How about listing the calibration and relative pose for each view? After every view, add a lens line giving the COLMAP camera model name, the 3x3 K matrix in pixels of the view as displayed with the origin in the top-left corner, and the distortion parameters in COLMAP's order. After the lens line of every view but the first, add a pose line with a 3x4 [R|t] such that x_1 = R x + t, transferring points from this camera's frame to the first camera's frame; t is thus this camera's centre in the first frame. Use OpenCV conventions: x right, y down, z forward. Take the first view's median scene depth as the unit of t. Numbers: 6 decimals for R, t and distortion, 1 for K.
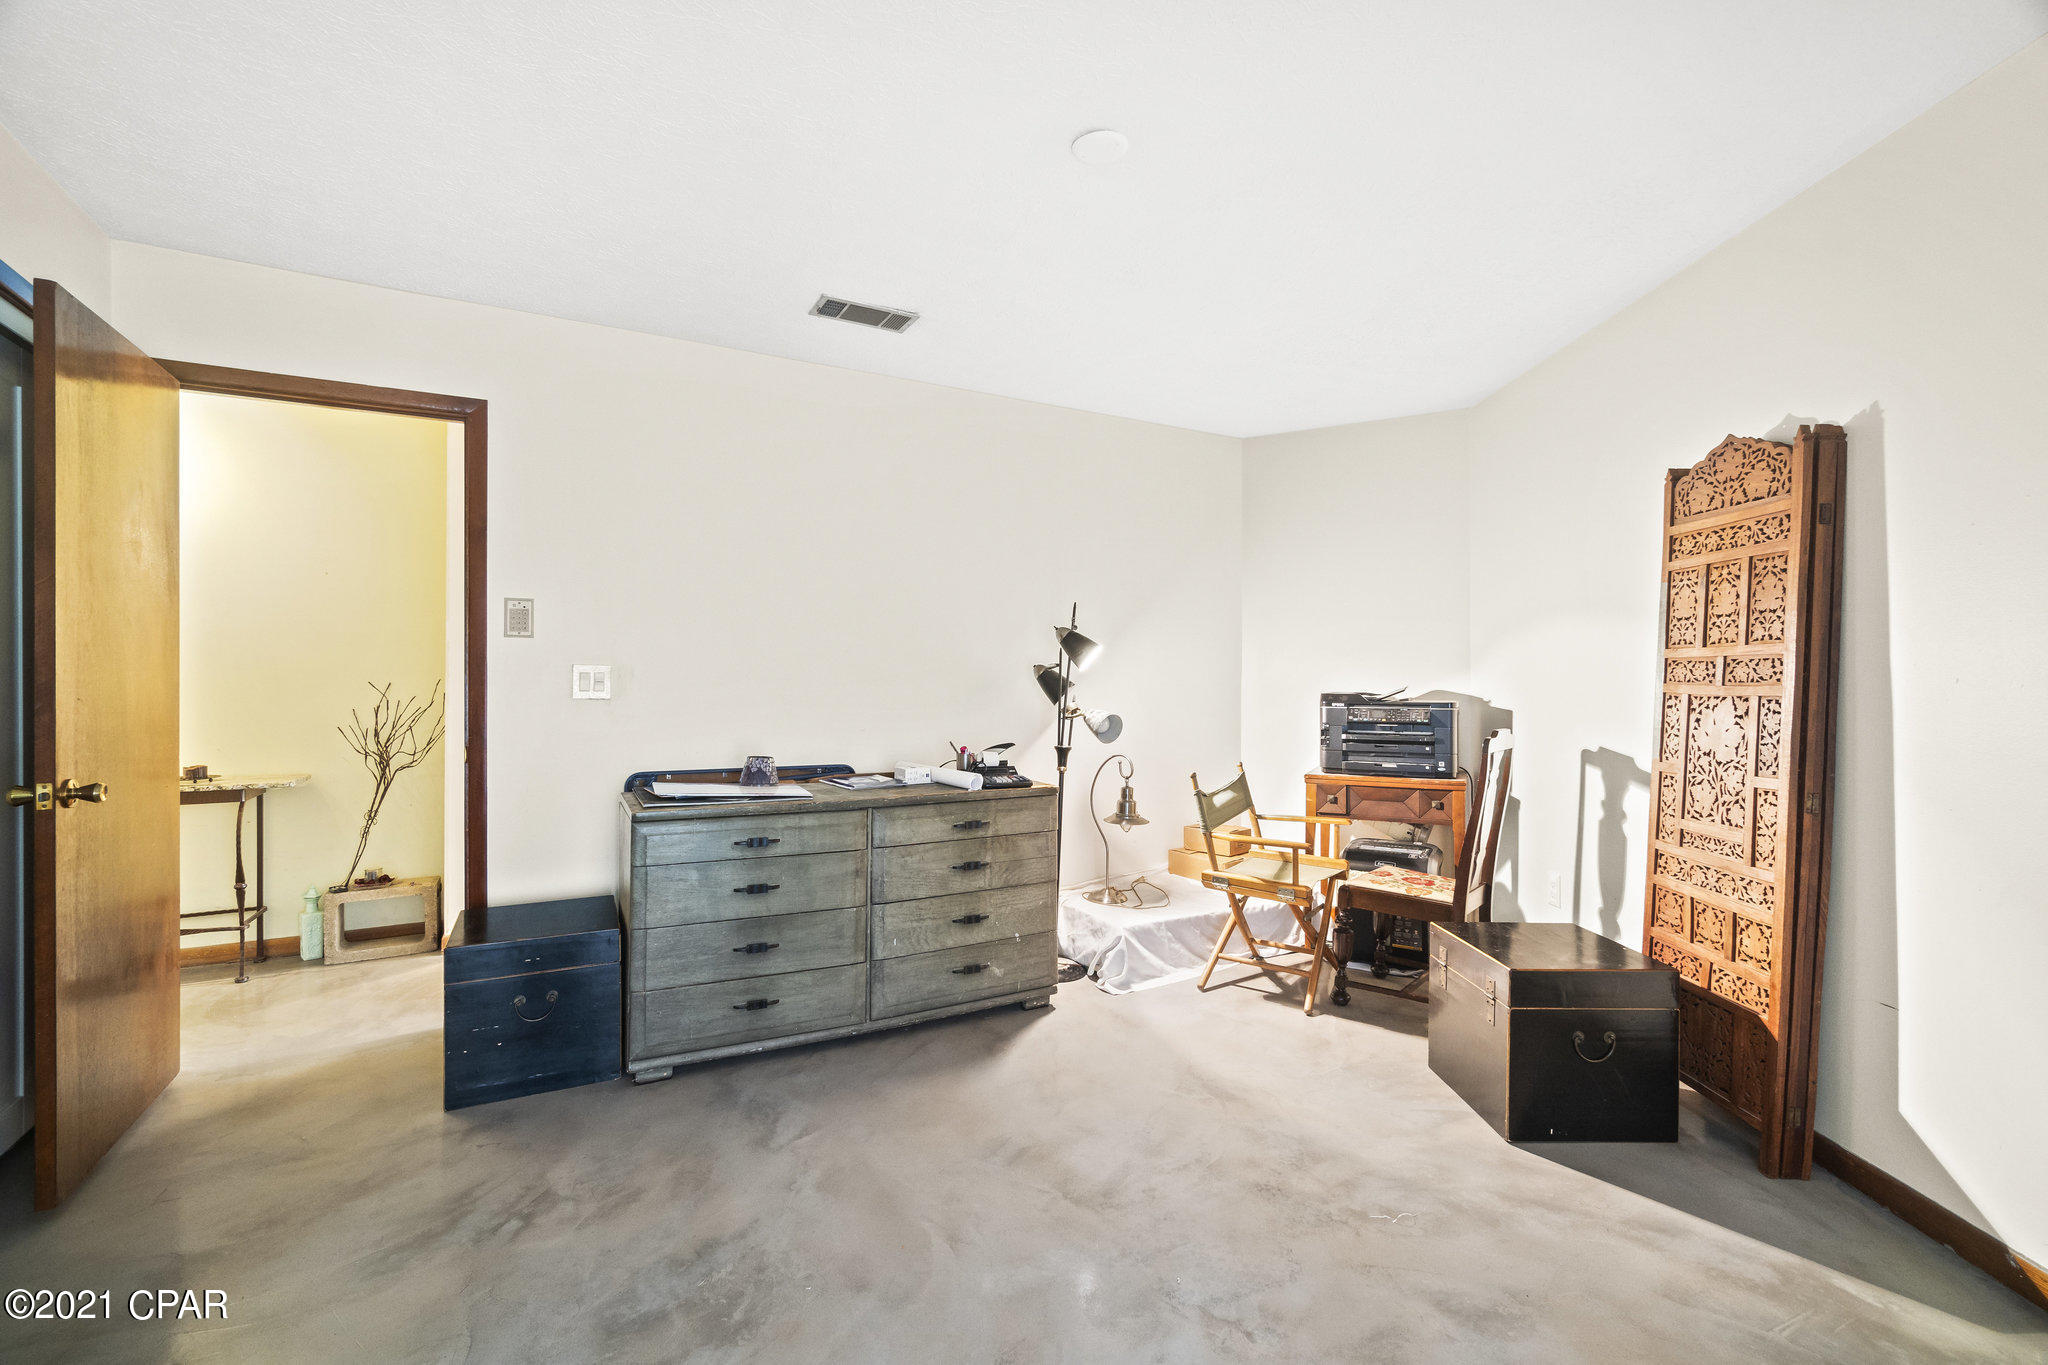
lens RADIAL K [[880.4, 0, 1024.1], [0, 880.4, 674.6], [0, 0, 1]] dist [0.000156, -0.000731]
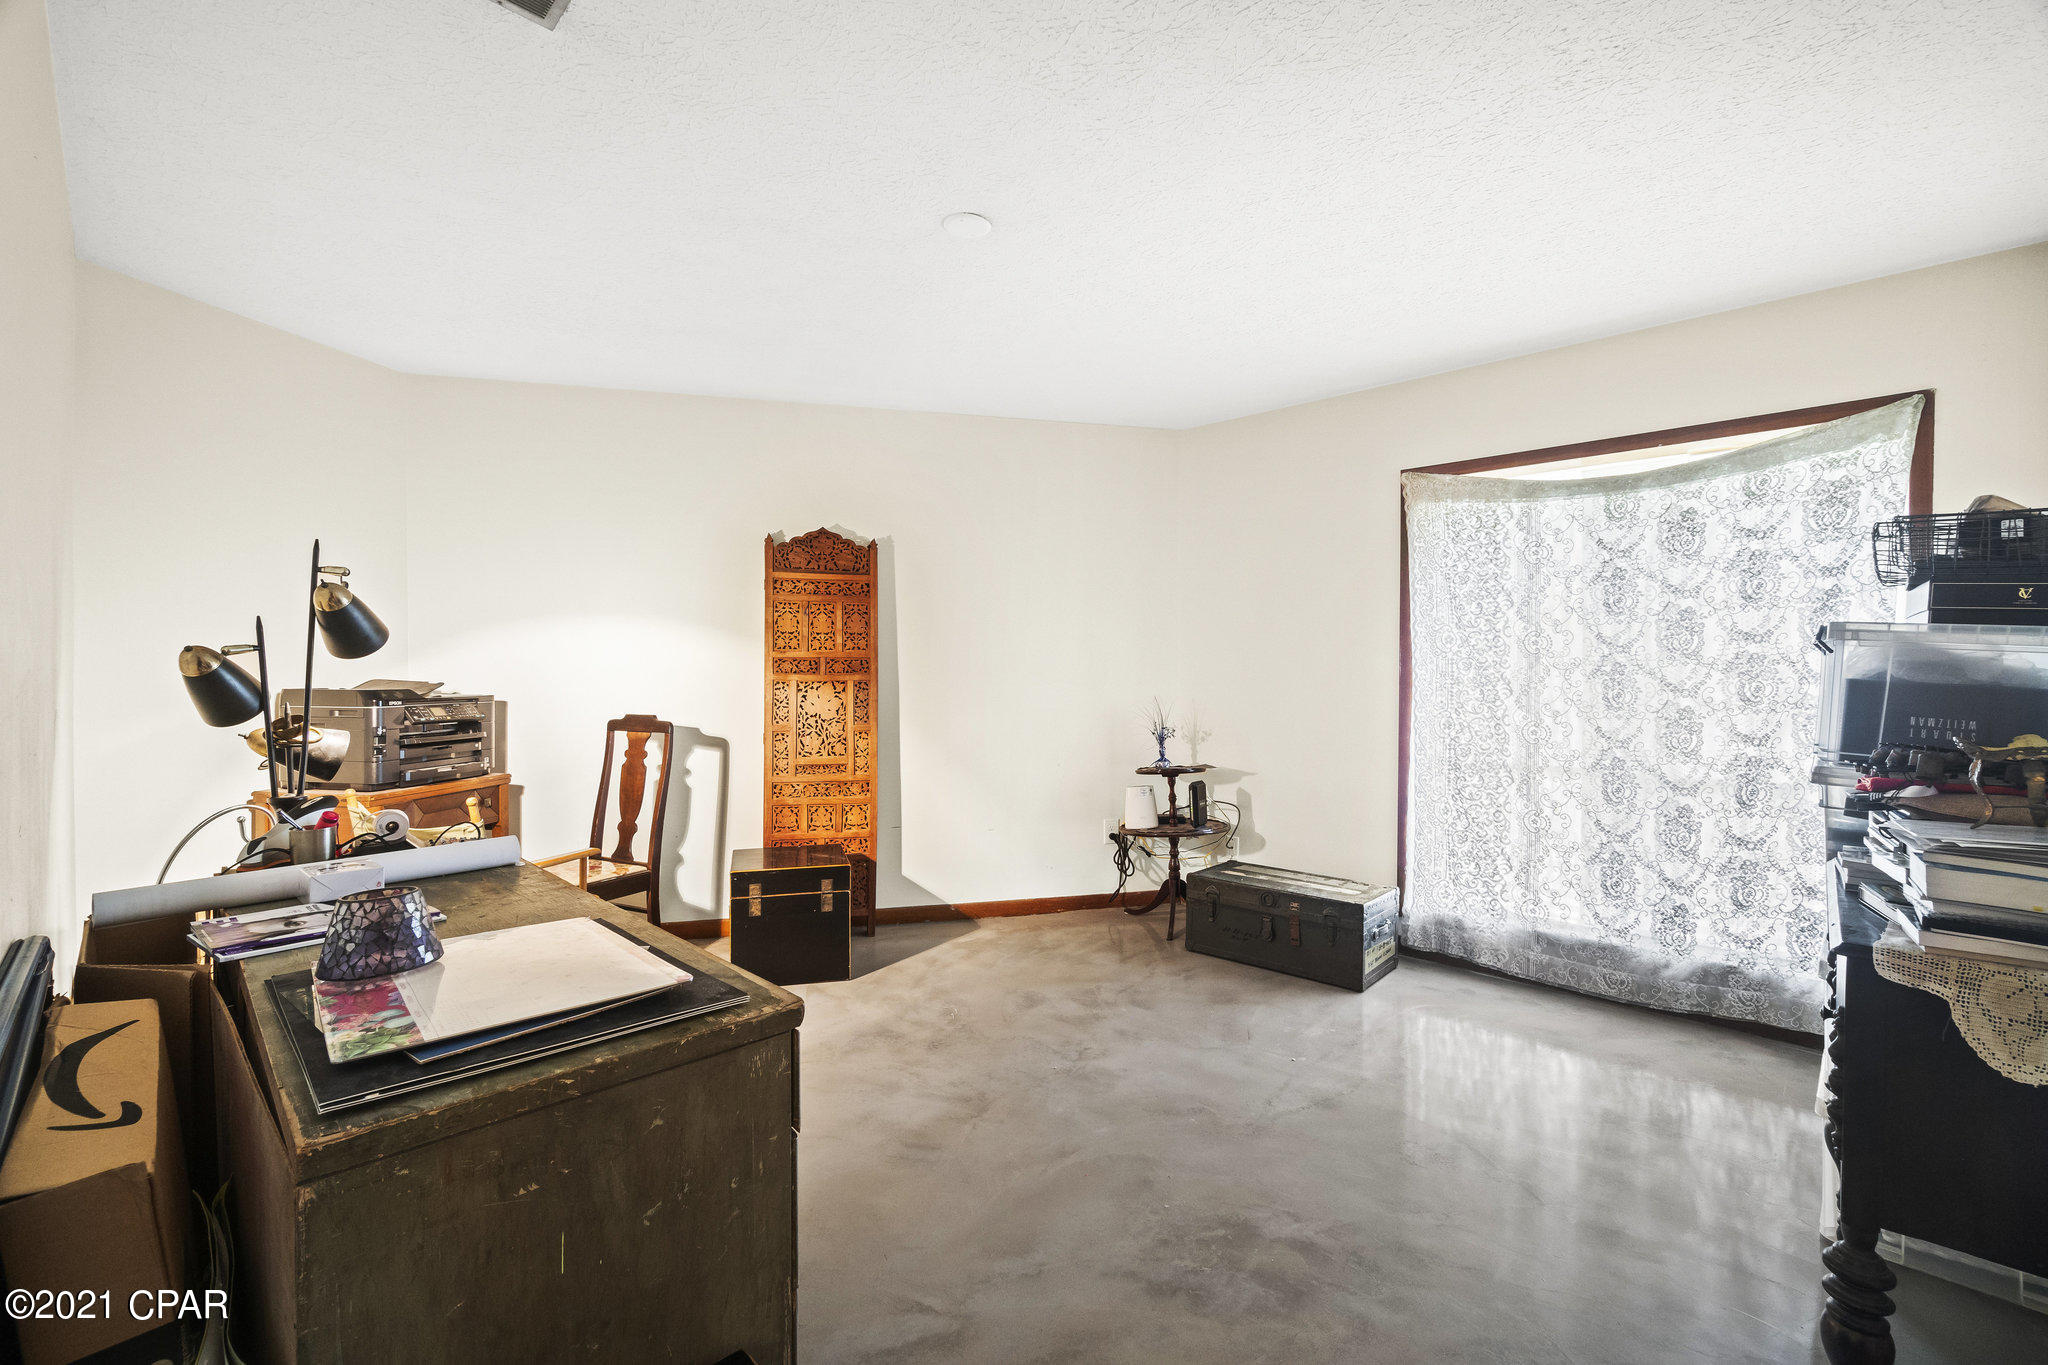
lens RADIAL K [[880.4, 0, 1024.1], [0, 880.4, 674.6], [0, 0, 1]] dist [0.000156, -0.000731]
pose [[-0.273480, -0.011695, 0.961807, -0.997264], [-0.007606, 0.999921, 0.009995, -0.008216], [-0.961848, -0.004582, -0.273547, 1.152715]]
